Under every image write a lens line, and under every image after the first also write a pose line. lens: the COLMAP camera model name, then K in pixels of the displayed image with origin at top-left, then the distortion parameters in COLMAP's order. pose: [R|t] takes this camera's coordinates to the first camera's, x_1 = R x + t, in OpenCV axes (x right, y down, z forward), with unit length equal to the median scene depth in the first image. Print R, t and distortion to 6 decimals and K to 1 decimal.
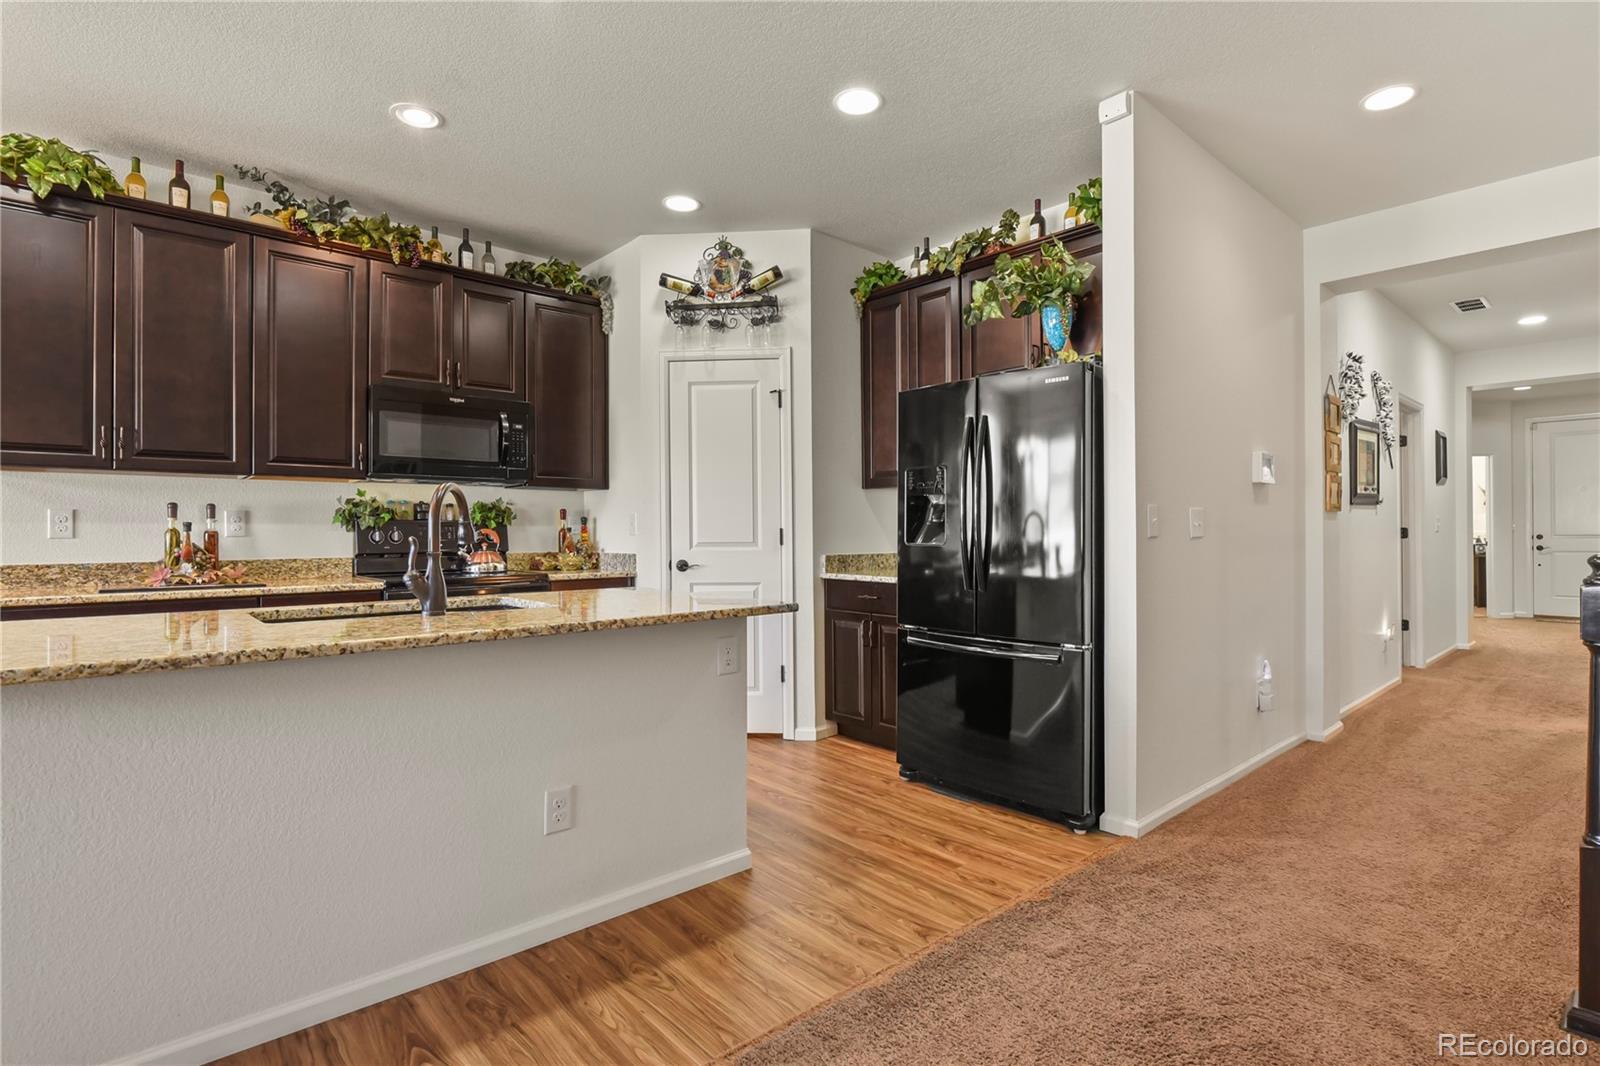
lens RADIAL K [[777.1, 0, 821.0], [0, 777.1, 530.7], [0, 0, 1]] dist [-0.007231, -0.002883]
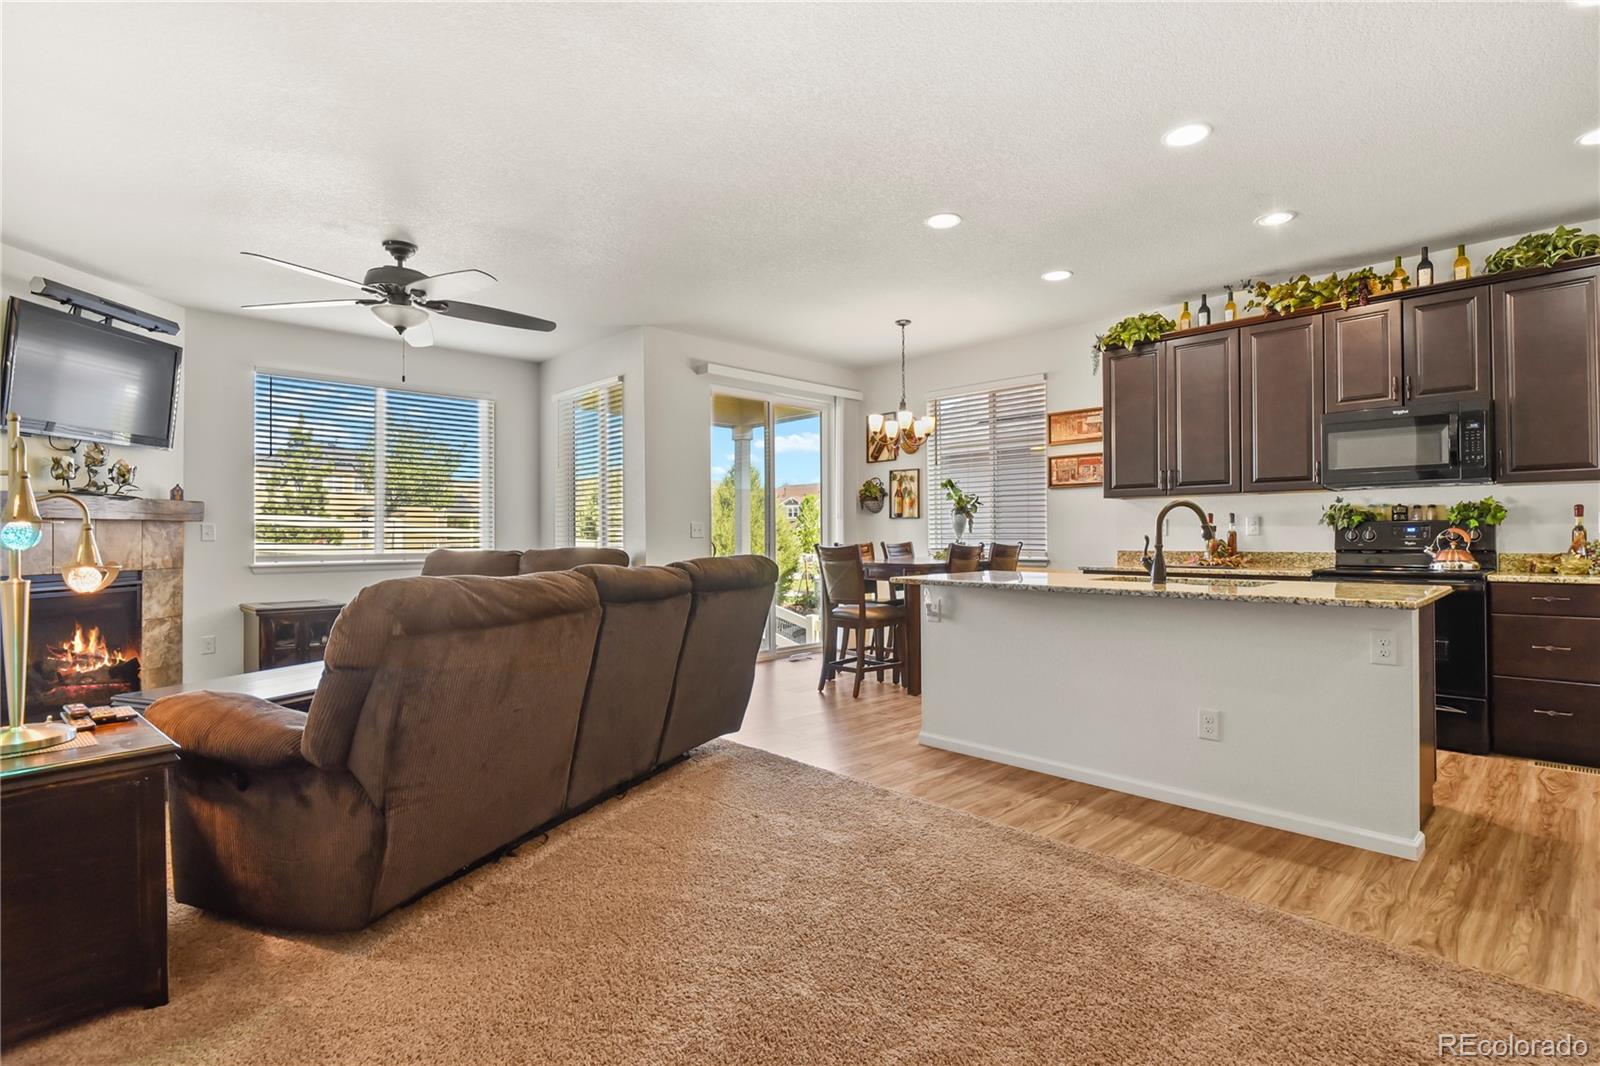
lens RADIAL K [[777.1, 0, 792.2], [0, 777.1, 532.9], [0, 0, 1]] dist [-0.007231, -0.002883]
pose [[0.022244, -0.000837, -0.999752, 0.610509], [0.006190, 0.999981, -0.000700, -0.000965], [0.999733, -0.006173, 0.022249, 0.107132]]
